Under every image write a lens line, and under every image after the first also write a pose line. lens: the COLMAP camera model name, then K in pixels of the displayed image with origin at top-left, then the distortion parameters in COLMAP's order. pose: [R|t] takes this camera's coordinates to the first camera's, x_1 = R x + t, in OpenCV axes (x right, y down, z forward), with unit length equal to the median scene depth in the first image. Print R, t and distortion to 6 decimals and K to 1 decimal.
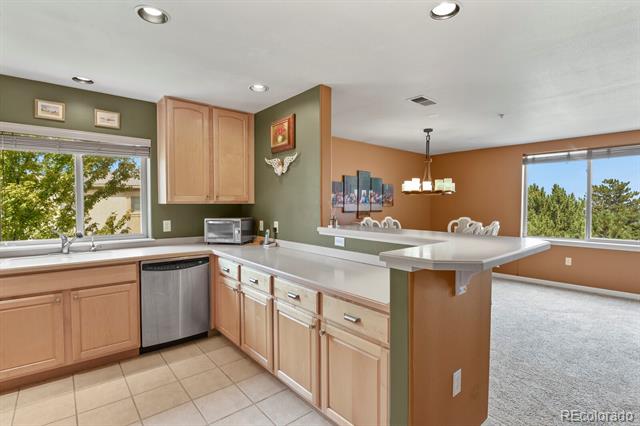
lens RADIAL K [[317.8, 0, 332.3], [0, 317.8, 211.0], [0, 0, 1]] dist [0.016556, -0.004109]
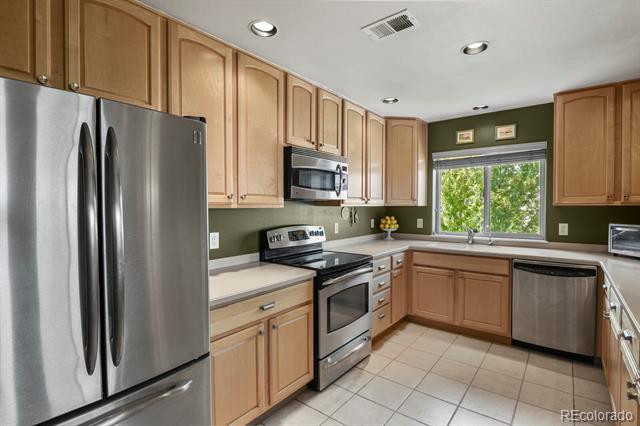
lens RADIAL K [[317.8, 0, 319.2], [0, 317.8, 209.4], [0, 0, 1]] dist [0.016556, -0.004109]
pose [[0.206055, 0.008767, -0.978501, 0.256640], [-0.021828, 0.999752, 0.004360, -0.000183], [0.978297, 0.020460, 0.206196, 0.104228]]
